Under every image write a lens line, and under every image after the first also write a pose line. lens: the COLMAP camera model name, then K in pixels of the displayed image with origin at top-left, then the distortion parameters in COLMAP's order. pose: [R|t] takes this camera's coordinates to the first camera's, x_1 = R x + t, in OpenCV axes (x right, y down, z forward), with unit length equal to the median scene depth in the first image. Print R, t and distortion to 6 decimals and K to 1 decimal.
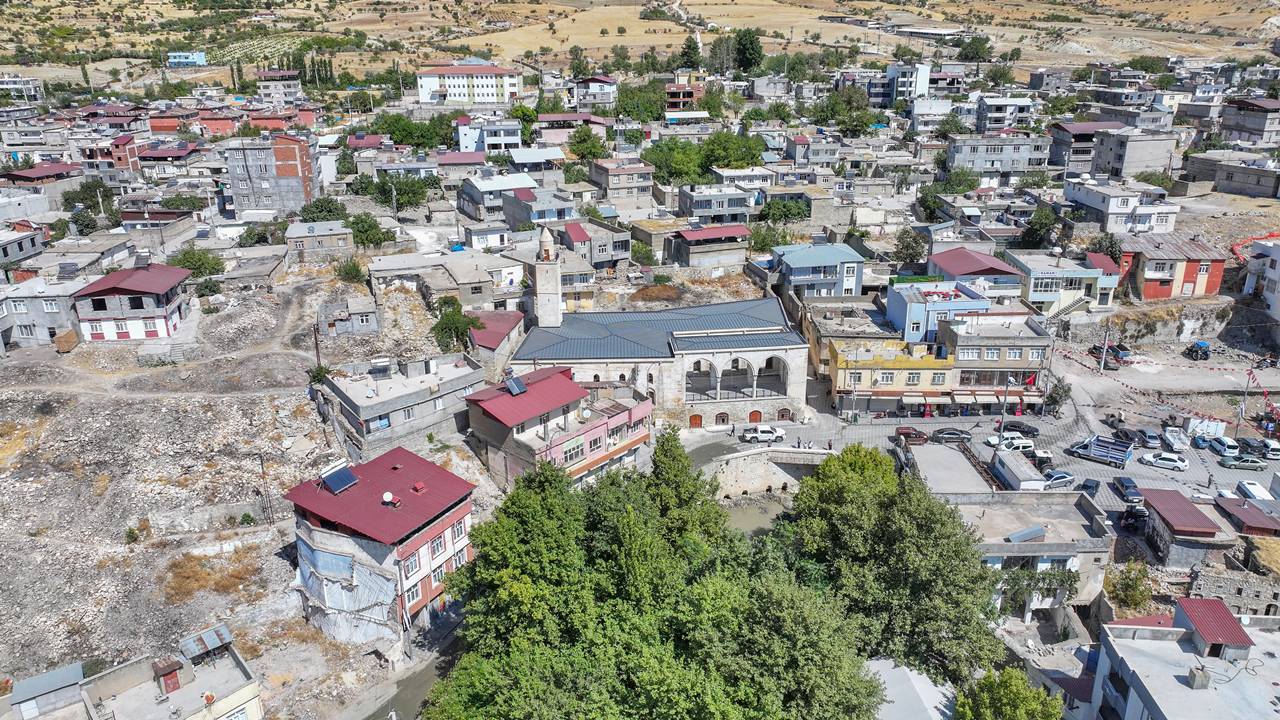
lens RADIAL K [[903.1, 0, 640.0], [0, 903.1, 360.0], [0, 0, 1]] dist [-0.000924, 0.006568]
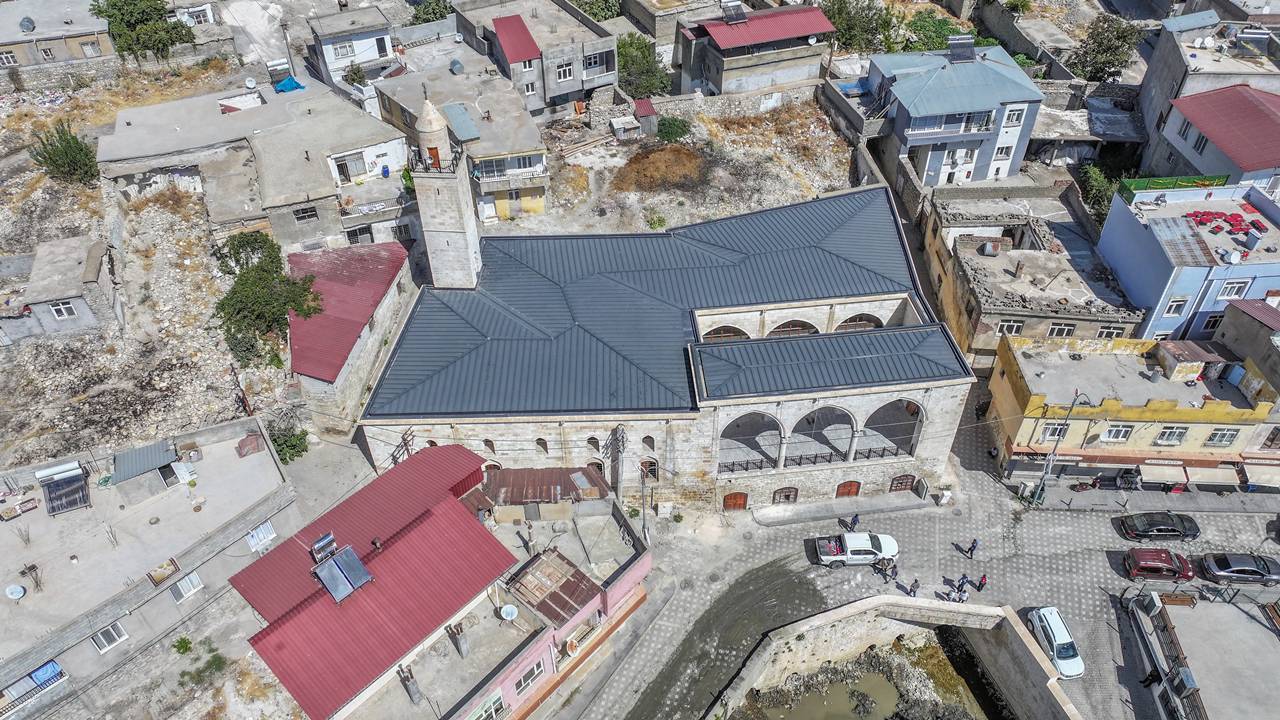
lens RADIAL K [[903.1, 0, 640.0], [0, 903.1, 360.0], [0, 0, 1]] dist [-0.000924, 0.006568]
pose [[0.999992, 0.003793, -0.000922, 0.005829], [-0.003205, 0.932581, 0.360946, -0.175098], [0.002229, -0.360940, 0.932586, 0.477163]]
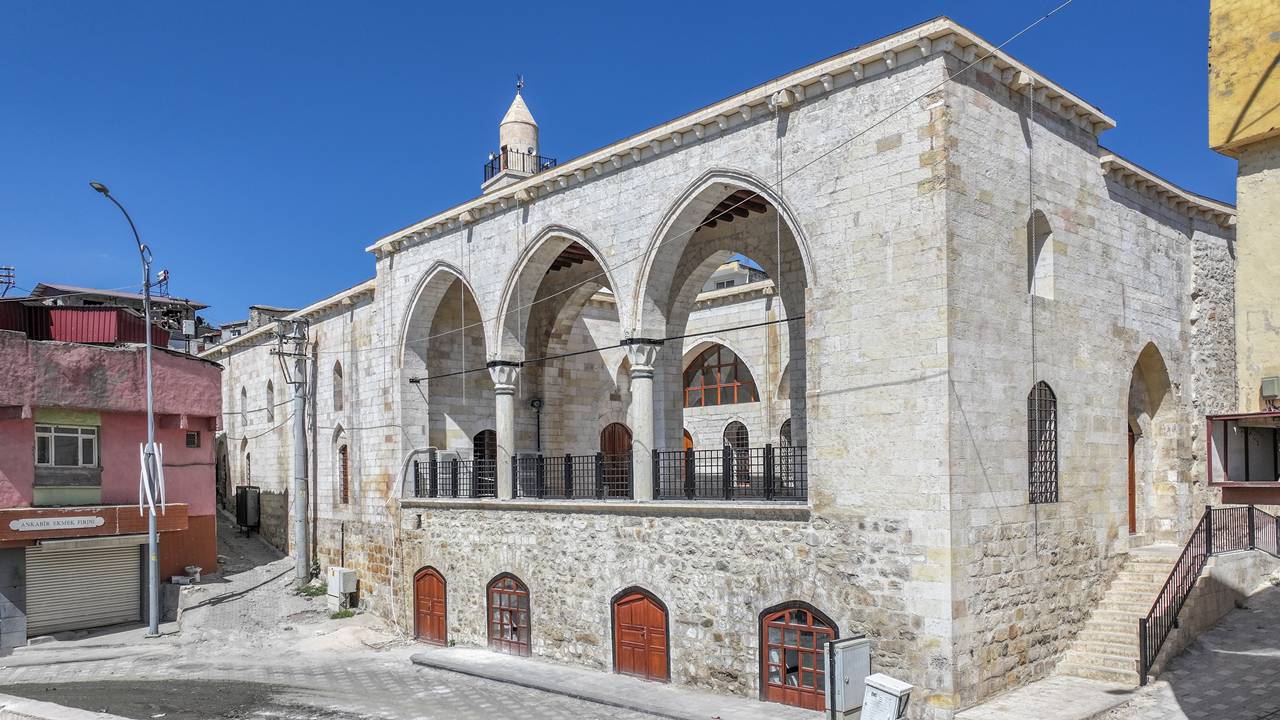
lens RADIAL K [[948.4, 0, 641.9], [0, 948.4, 469.3], [0, 0, 1]] dist [-0.002208, 0.002332]
pose [[0.589169, -0.004841, -0.807995, 0.226319], [-0.271669, 0.940580, -0.203729, 0.061666], [0.760971, 0.339538, 0.552845, 0.804834]]
